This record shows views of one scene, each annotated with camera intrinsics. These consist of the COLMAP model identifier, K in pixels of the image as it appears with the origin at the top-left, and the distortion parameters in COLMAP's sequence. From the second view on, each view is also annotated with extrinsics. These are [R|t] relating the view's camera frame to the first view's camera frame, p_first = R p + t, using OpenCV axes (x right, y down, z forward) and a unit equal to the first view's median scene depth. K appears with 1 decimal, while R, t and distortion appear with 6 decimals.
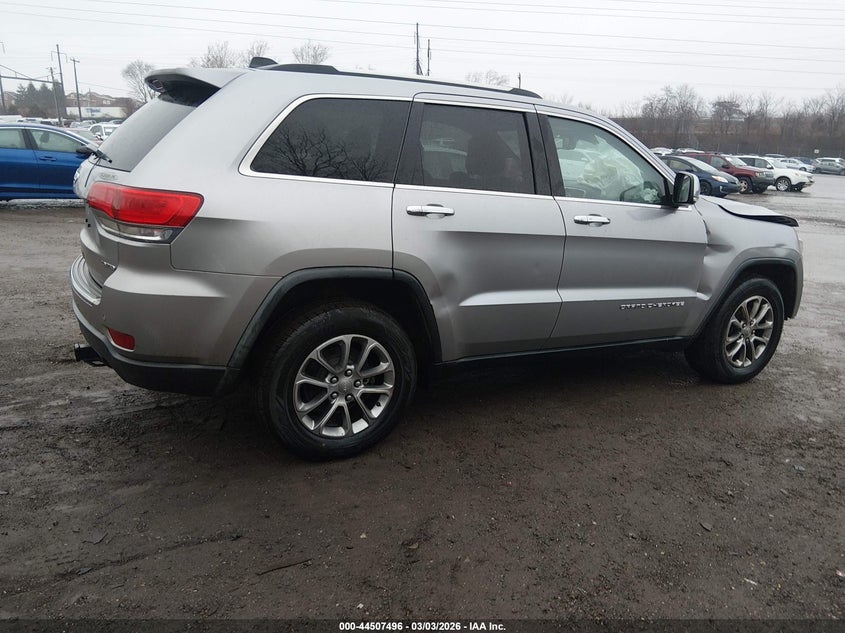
lens RADIAL K [[640.6, 0, 422.5], [0, 640.6, 316.5], [0, 0, 1]] dist [0.008083, 0.002359]
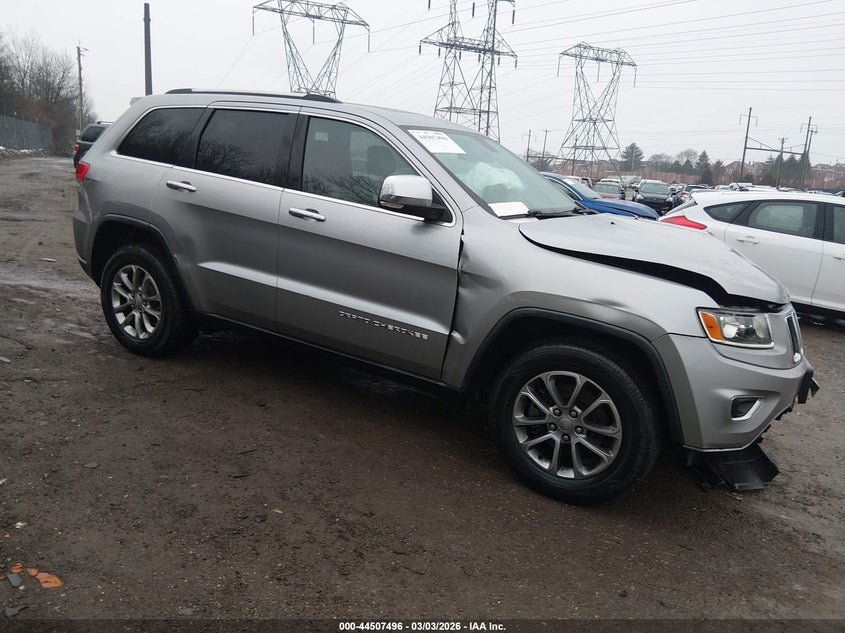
lens RADIAL K [[625.5, 0, 422.5], [0, 625.5, 316.5], [0, 0, 1]] dist [-0.030840, -0.000902]
pose [[0.538312, 0.202005, -0.818177, 1.203785], [-0.276375, 0.959472, 0.055051, -0.100626], [0.796139, 0.196489, 0.572324, 0.615586]]
